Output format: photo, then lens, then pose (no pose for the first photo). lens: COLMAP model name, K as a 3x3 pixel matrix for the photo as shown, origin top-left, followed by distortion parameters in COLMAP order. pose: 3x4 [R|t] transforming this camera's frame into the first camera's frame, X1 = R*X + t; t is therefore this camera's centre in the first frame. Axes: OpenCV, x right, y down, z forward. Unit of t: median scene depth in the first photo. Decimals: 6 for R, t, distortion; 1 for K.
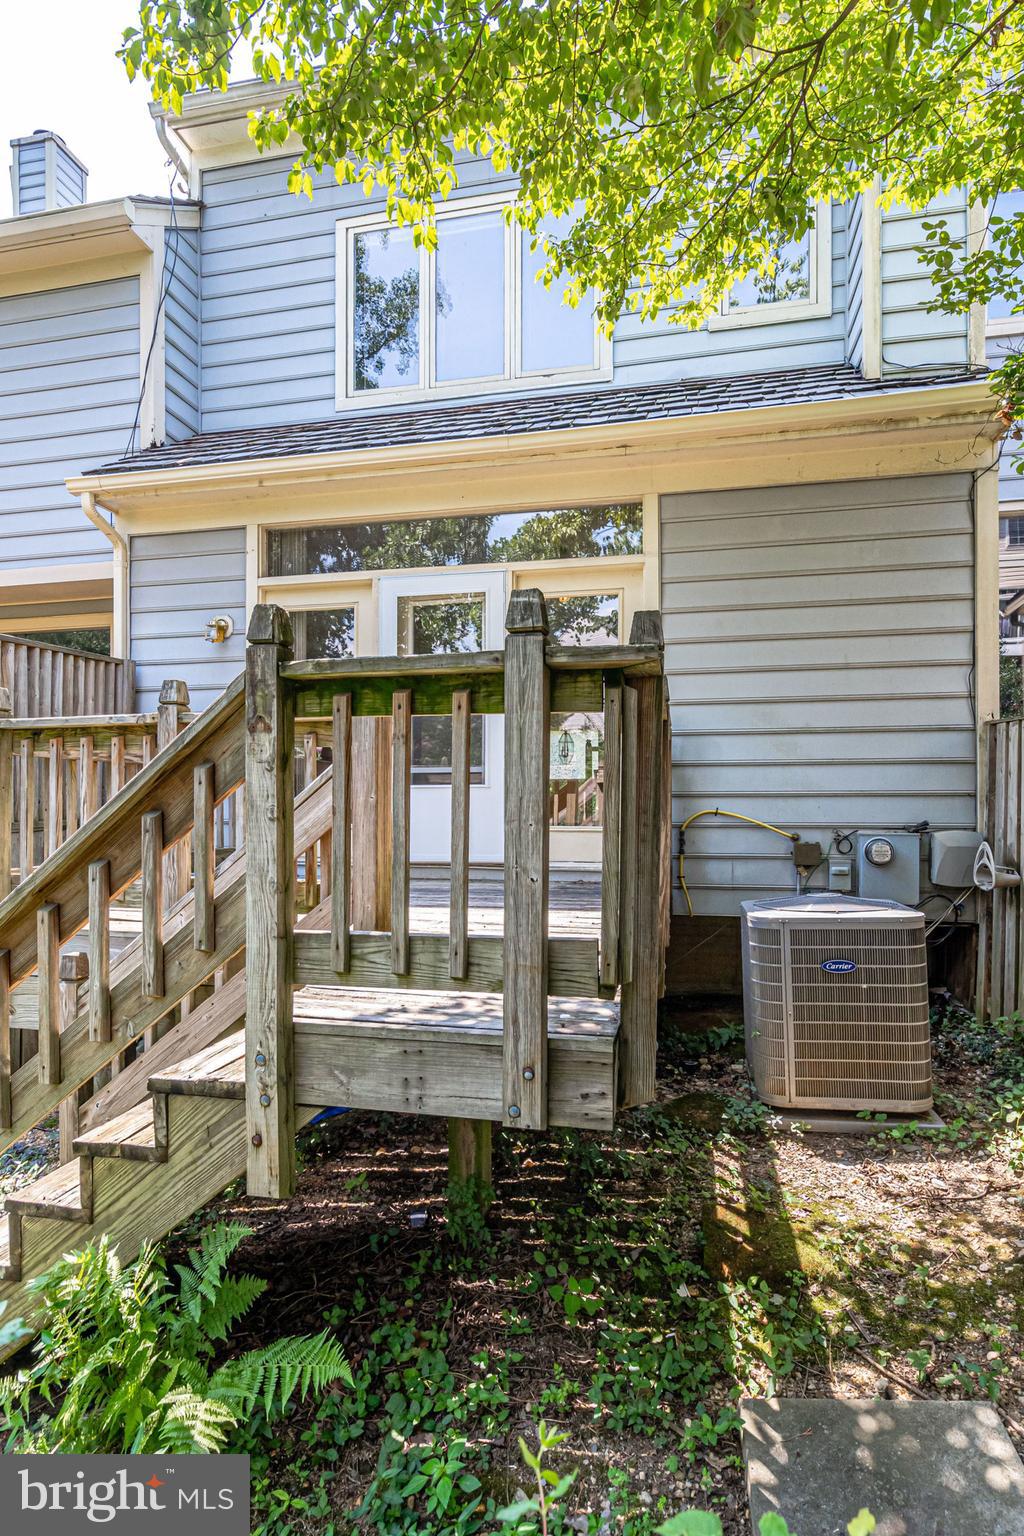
lens RADIAL K [[734.3, 0, 509.5], [0, 734.3, 767.8], [0, 0, 1]] dist [-0.003694, 0.000105]
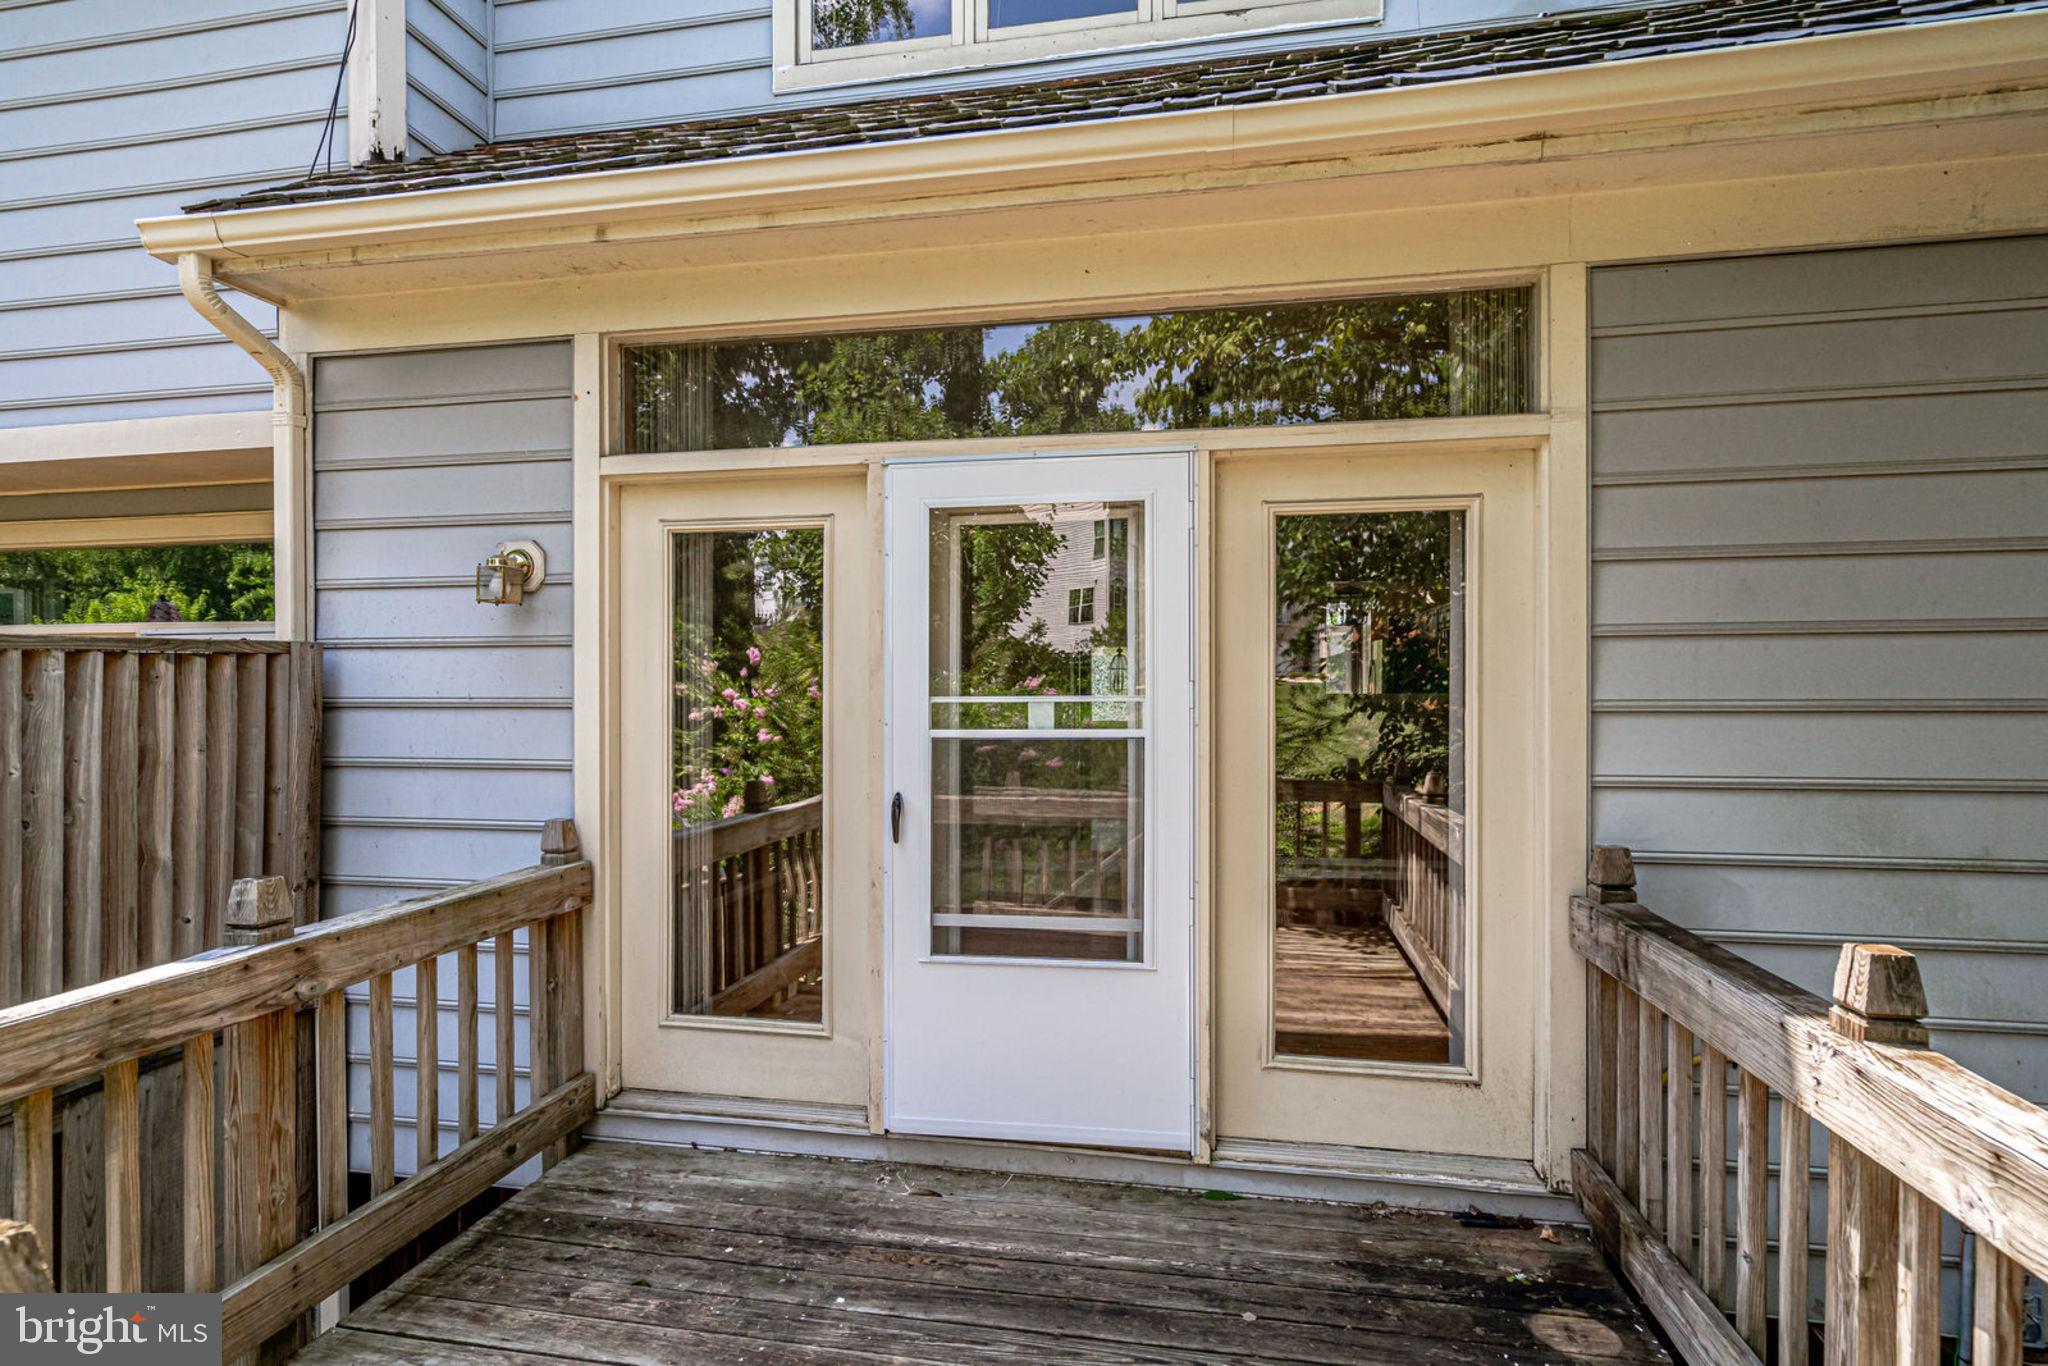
lens RADIAL K [[1048.1, 0, 1027.2], [0, 1048.1, 685.0], [0, 0, 1]] dist [0.000821, 0.001165]
pose [[0.999876, 0.000002, 0.015774, -0.099046], [-0.000119, 0.999973, 0.007387, -0.127031], [-0.015773, -0.007388, 0.999848, 0.371175]]
